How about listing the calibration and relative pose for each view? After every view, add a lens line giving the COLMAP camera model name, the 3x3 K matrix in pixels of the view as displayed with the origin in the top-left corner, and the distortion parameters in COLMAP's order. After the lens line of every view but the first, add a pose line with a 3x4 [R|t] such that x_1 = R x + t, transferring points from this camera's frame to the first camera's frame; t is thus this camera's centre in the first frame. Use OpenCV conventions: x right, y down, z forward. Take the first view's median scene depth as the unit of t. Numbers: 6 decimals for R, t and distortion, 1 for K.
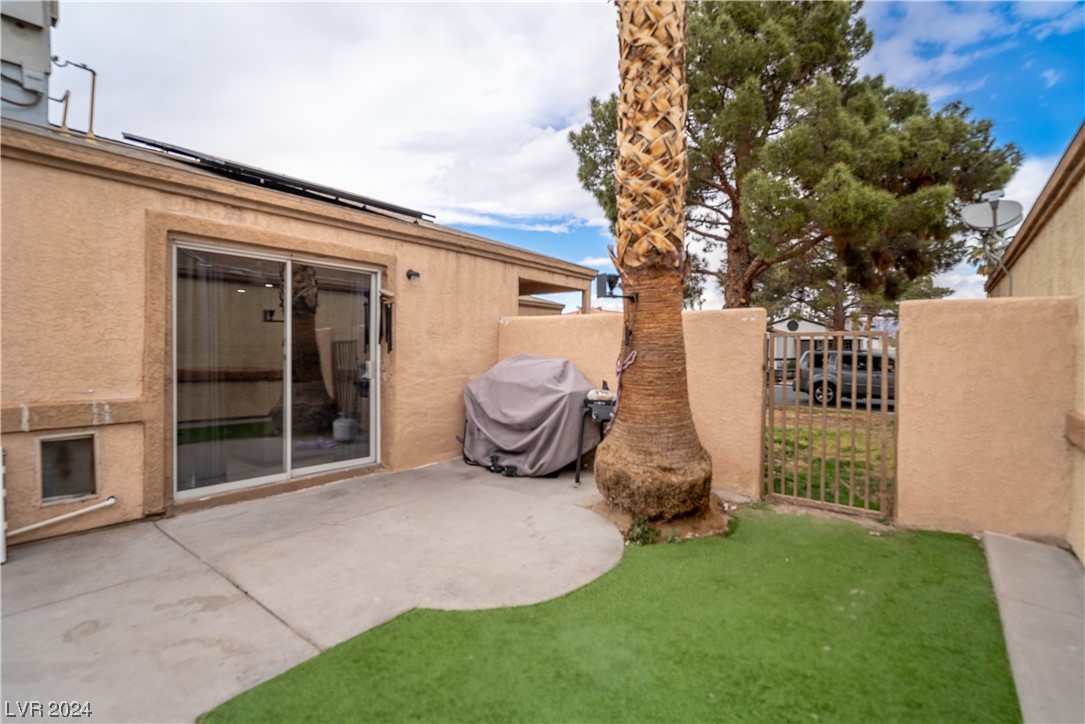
lens RADIAL K [[511.8, 0, 534.0], [0, 511.8, 362.2], [0, 0, 1]] dist [-0.002297, -0.003764]
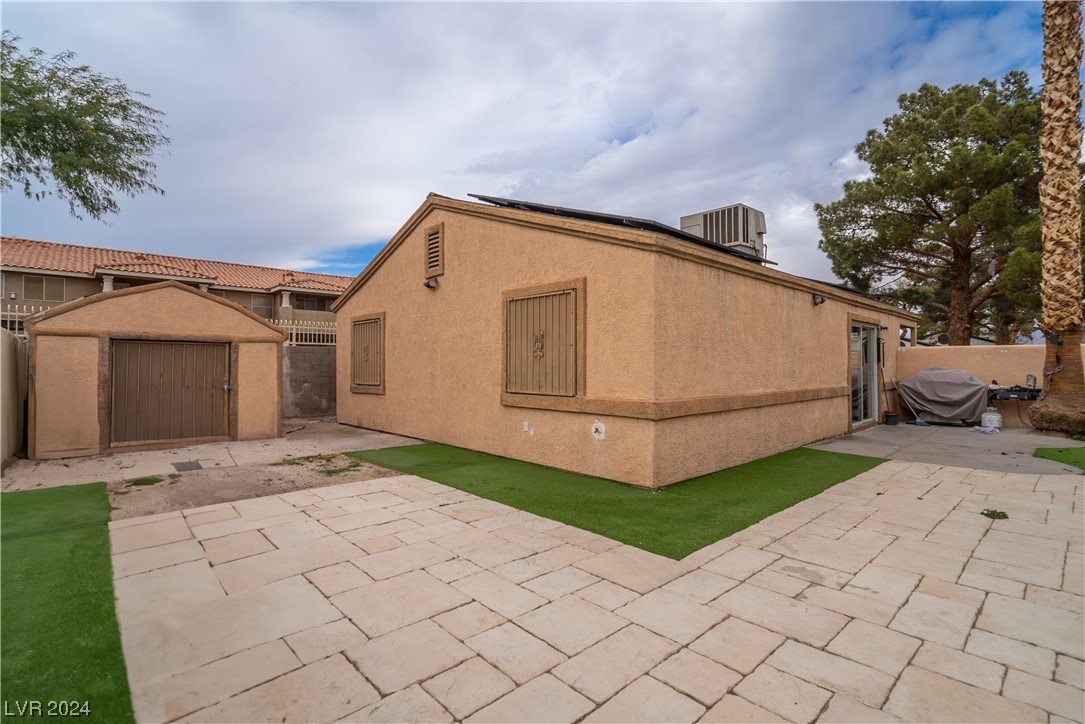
lens RADIAL K [[511.8, 0, 544.7], [0, 511.8, 359.4], [0, 0, 1]] dist [-0.002297, -0.003764]
pose [[0.992112, -0.011061, -0.124863, -1.889395], [0.007005, 0.999435, -0.032880, 0.012912], [0.125156, 0.031746, 0.991629, -1.653962]]
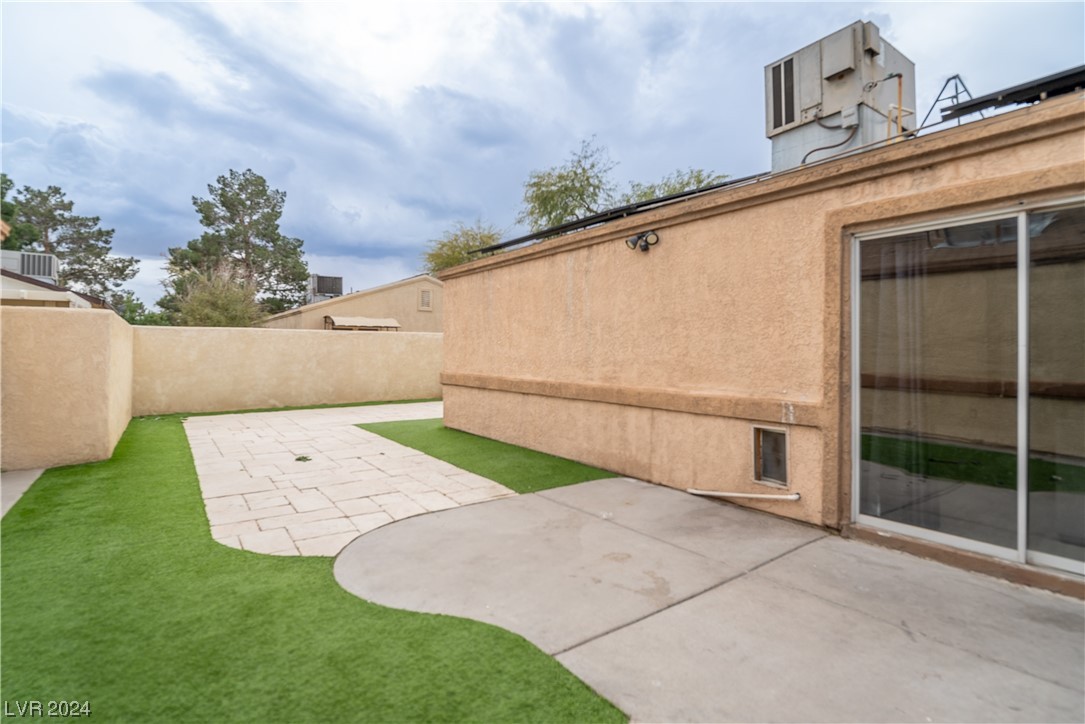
lens RADIAL K [[511.8, 0, 533.3], [0, 511.8, 352.3], [0, 0, 1]] dist [-0.002297, -0.003764]
pose [[-0.247063, -0.009322, -0.968954, 0.330672], [-0.027918, 0.999607, -0.002498, -0.011022], [0.968597, 0.026434, -0.247227, 0.705409]]
